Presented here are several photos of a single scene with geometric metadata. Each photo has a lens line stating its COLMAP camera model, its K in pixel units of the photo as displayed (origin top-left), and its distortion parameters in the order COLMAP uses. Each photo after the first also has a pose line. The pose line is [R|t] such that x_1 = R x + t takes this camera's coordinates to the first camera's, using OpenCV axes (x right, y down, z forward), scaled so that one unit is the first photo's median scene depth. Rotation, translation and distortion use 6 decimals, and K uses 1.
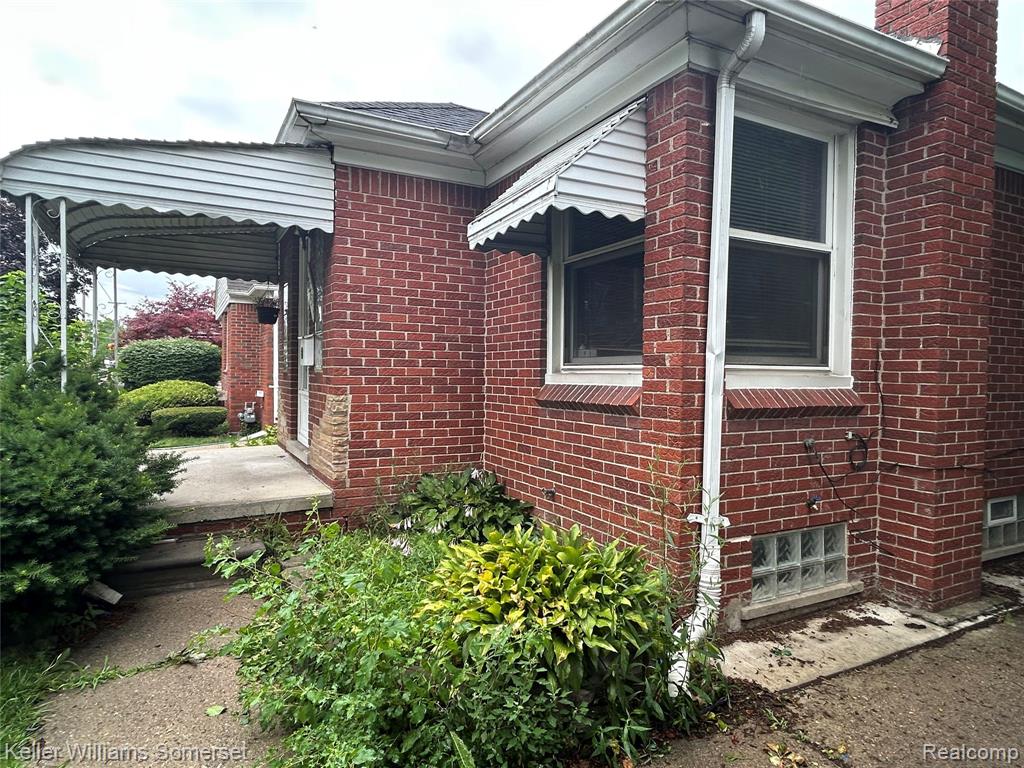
lens RADIAL K [[623.8, 0, 513.6], [0, 623.8, 381.6], [0, 0, 1]] dist [0.000163, -0.003232]
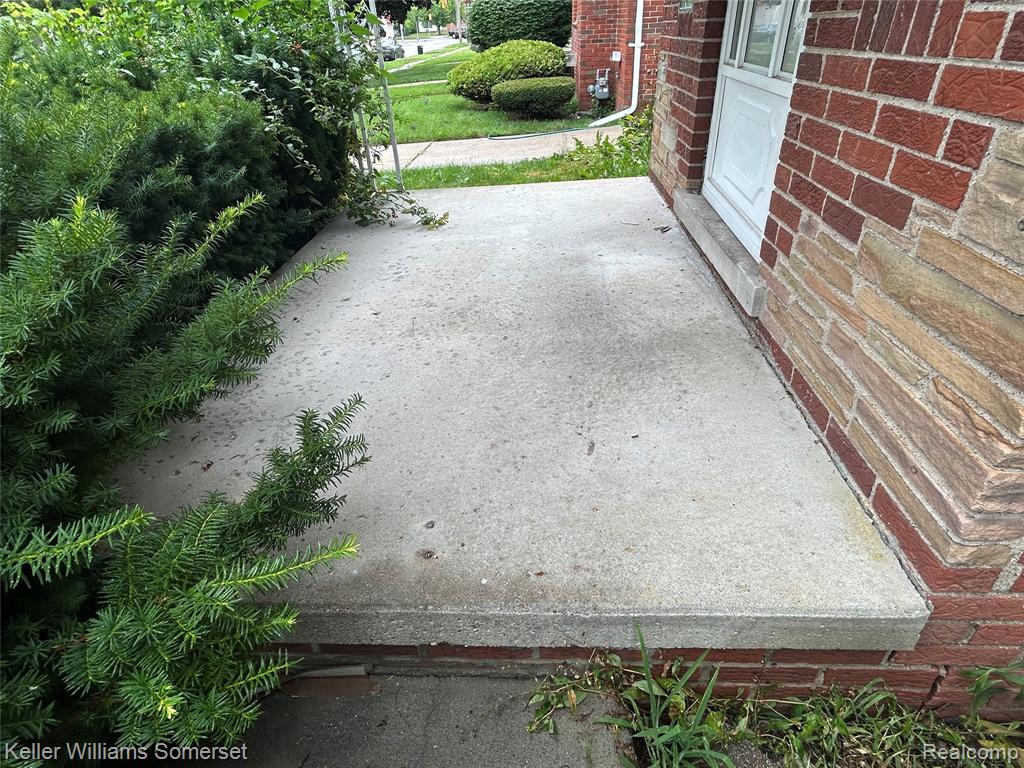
lens RADIAL K [[557.5, 0, 511.1], [0, 557.5, 378.5], [0, 0, 1]] dist [0.003457, -0.004748]
pose [[0.857282, 0.233551, -0.458827, -0.040071], [0.044609, 0.854143, 0.518122, -0.000985], [0.512912, -0.464644, 0.721822, 0.093349]]
